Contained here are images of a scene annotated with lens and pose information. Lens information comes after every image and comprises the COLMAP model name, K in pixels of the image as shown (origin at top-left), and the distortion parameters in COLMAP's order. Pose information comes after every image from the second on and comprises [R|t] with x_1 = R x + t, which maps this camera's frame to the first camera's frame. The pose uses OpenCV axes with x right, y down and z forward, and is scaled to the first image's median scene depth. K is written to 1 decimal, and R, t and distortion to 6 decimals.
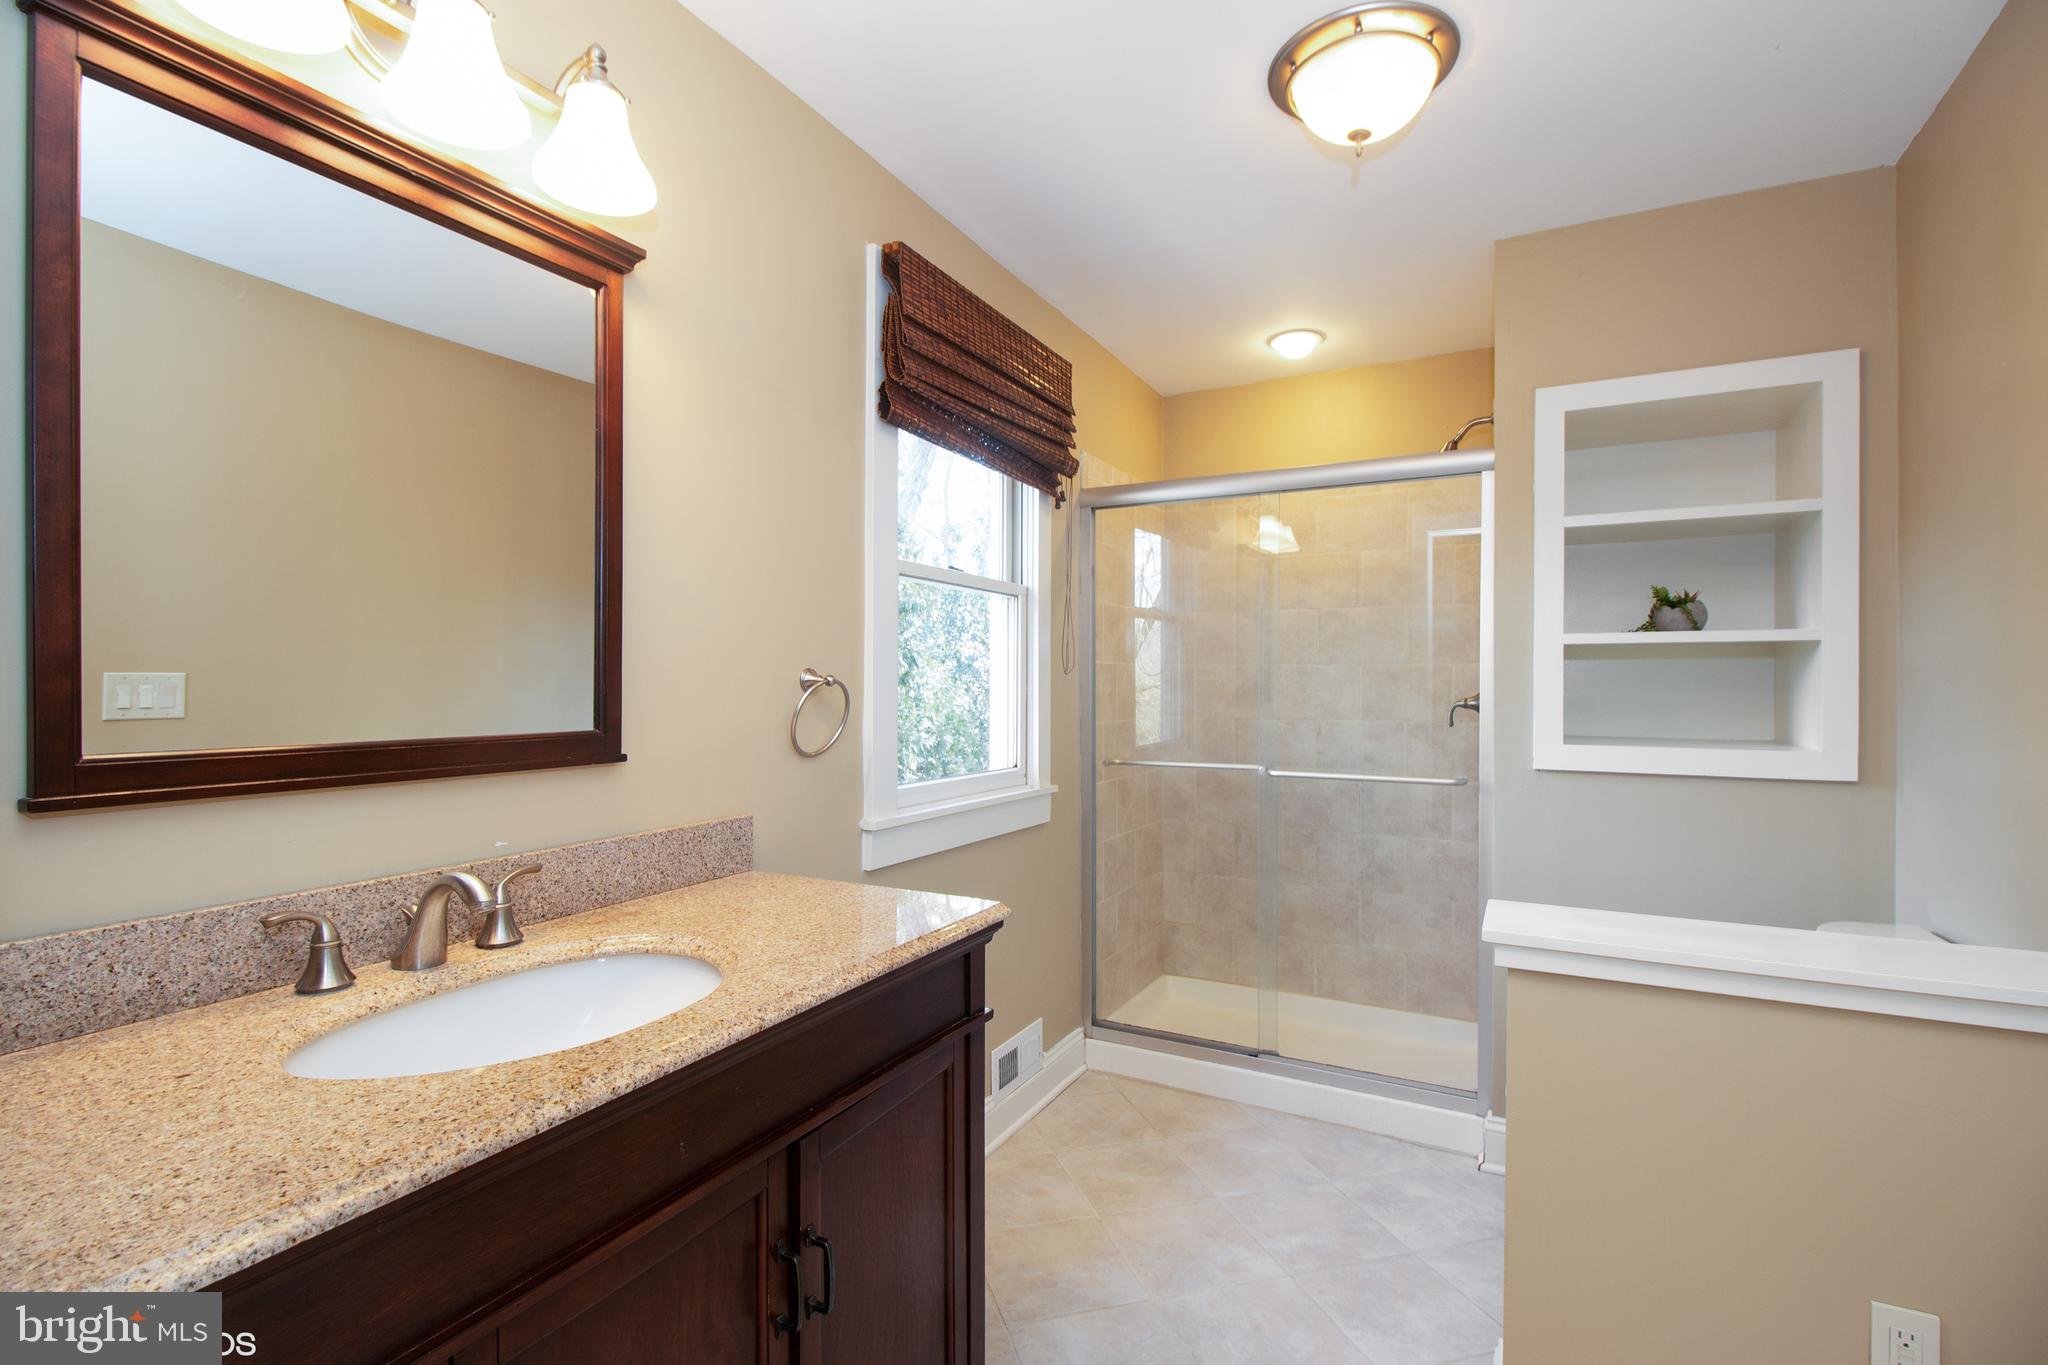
lens RADIAL K [[949.7, 0, 1013.3], [0, 949.7, 660.1], [0, 0, 1]] dist [0.019804, -0.011860]
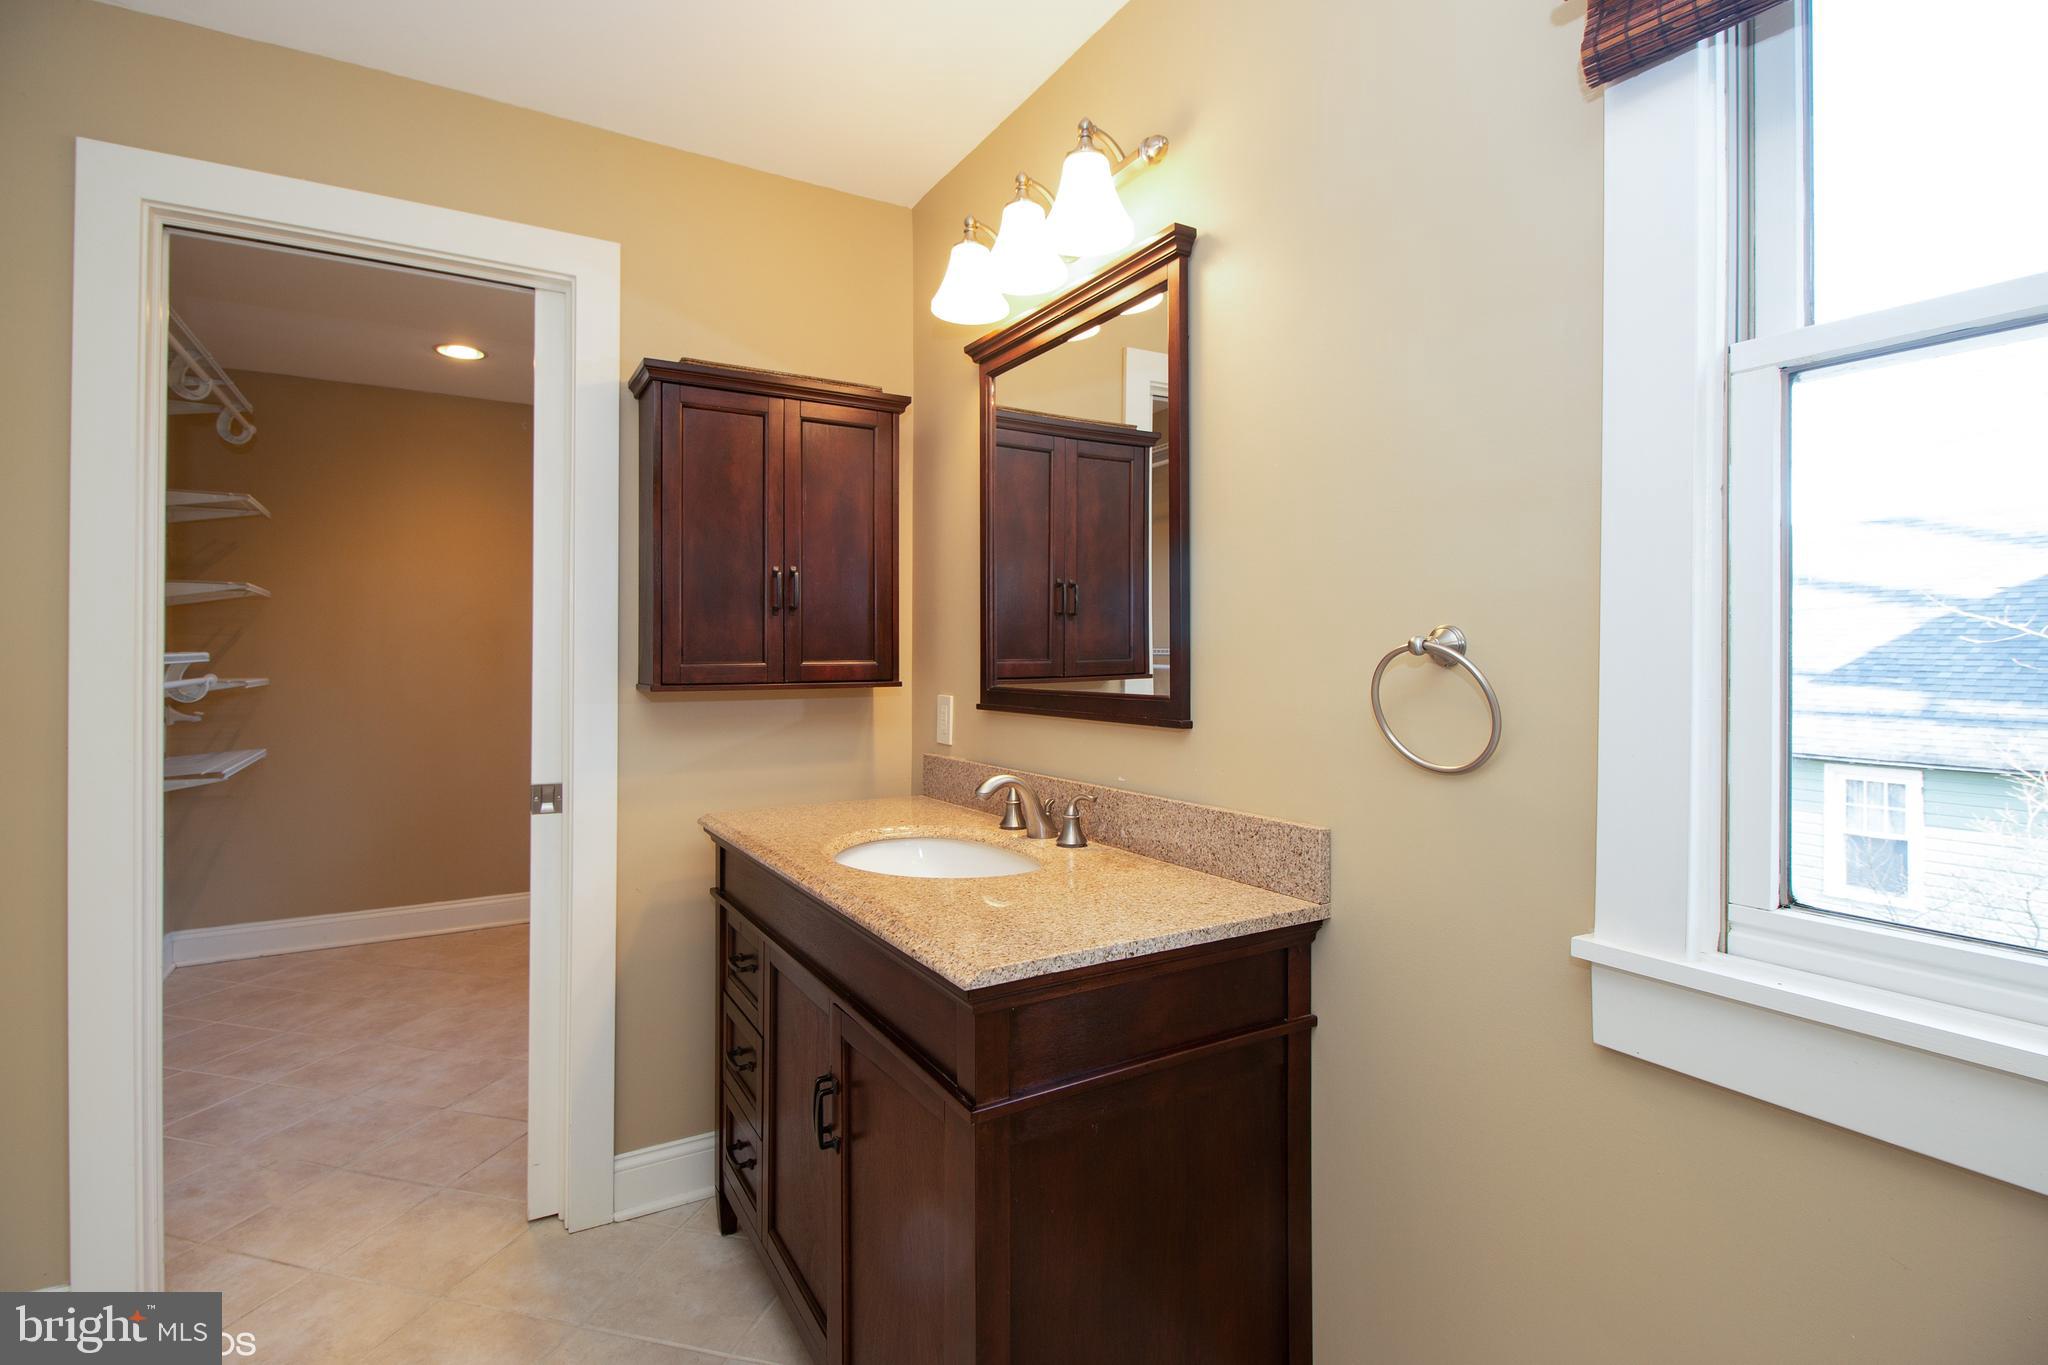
lens RADIAL K [[949.7, 0, 1013.3], [0, 949.7, 660.1], [0, 0, 1]] dist [0.019804, -0.011860]
pose [[-0.513151, -0.008345, -0.858258, 0.572990], [0.013535, 0.999750, -0.017813, 0.048588], [0.858191, -0.020757, -0.512910, 1.394183]]
